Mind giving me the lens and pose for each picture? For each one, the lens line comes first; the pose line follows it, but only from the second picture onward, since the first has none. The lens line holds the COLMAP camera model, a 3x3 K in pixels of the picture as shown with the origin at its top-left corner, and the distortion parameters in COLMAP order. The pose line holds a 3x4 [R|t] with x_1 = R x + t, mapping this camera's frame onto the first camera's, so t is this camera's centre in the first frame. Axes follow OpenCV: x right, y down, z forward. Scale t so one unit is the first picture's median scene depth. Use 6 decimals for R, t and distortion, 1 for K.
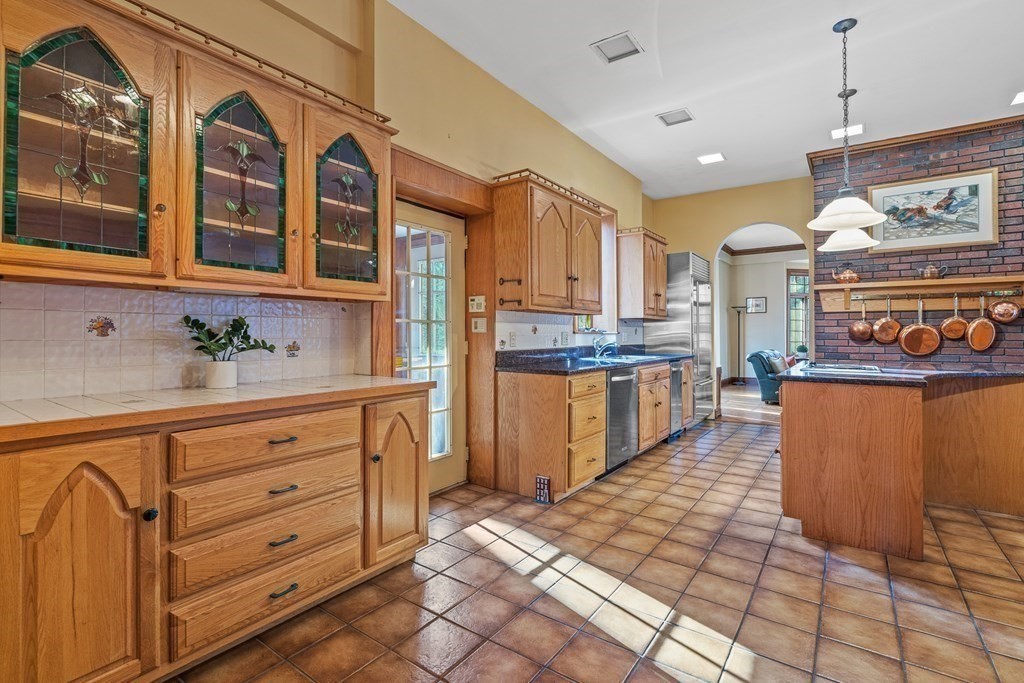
lens RADIAL K [[476.3, 0, 517.7], [0, 476.3, 332.7], [0, 0, 1]] dist [0.000404, 0.000456]
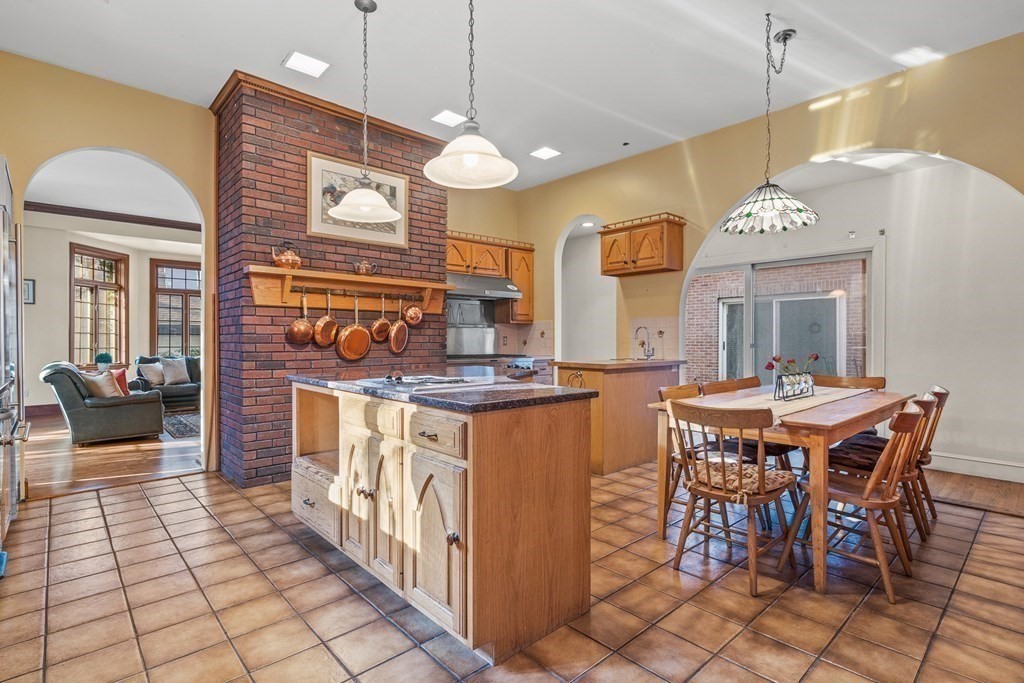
lens RADIAL K [[501.0, 0, 514.9], [0, 501.0, 342.3], [0, 0, 1]] dist [0.000732, -0.001027]
pose [[0.213514, -0.004186, 0.976931, -0.010186], [-0.003792, 0.999980, 0.005114, 0.008903], [-0.976933, -0.004797, 0.213493, 0.539313]]
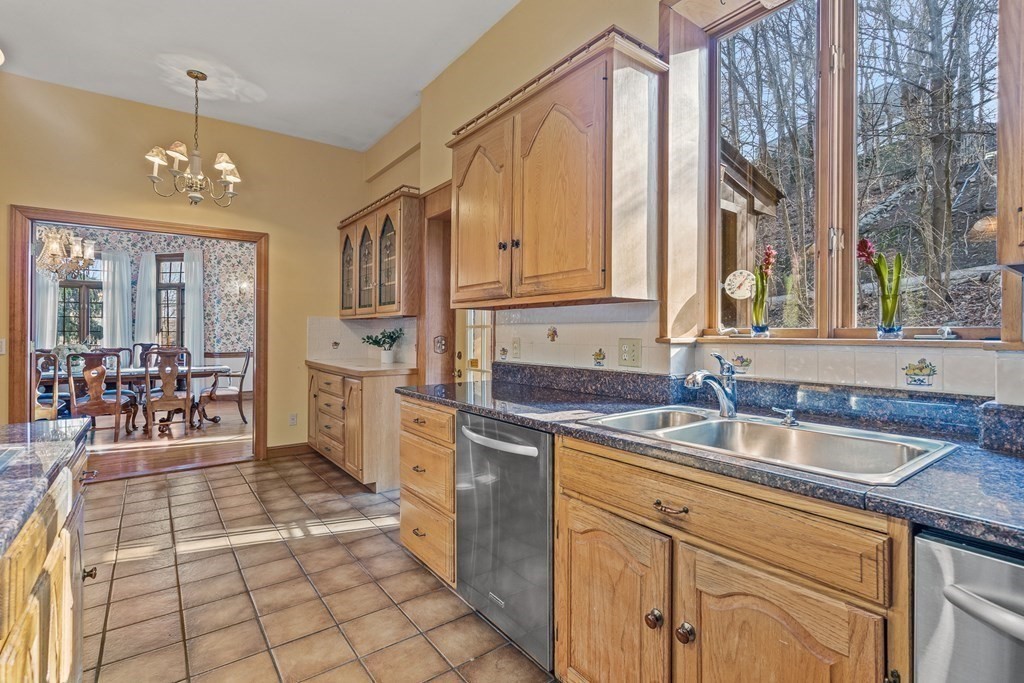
lens RADIAL K [[476.3, 0, 515.3], [0, 476.3, 333.9], [0, 0, 1]] dist [0.000404, 0.000456]
pose [[-0.297845, -0.000998, -0.954614, 0.601350], [-0.001852, 0.999998, -0.000467, -0.005997], [0.954612, 0.001629, -0.297846, 1.066096]]
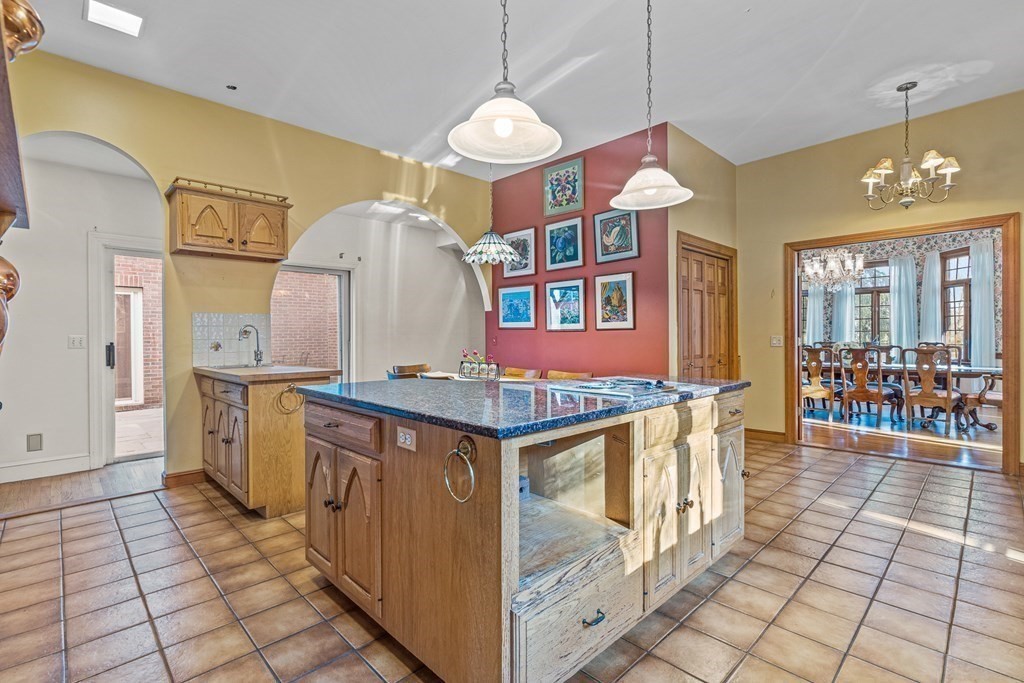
lens RADIAL K [[476.3, 0, 514.6], [0, 476.3, 334.2], [0, 0, 1]] dist [0.000404, 0.000456]
pose [[-0.983854, 0.006758, 0.178846, 0.534958], [0.005679, 0.999962, -0.006544, 0.003282], [-0.178884, -0.005423, -0.983855, 1.279847]]
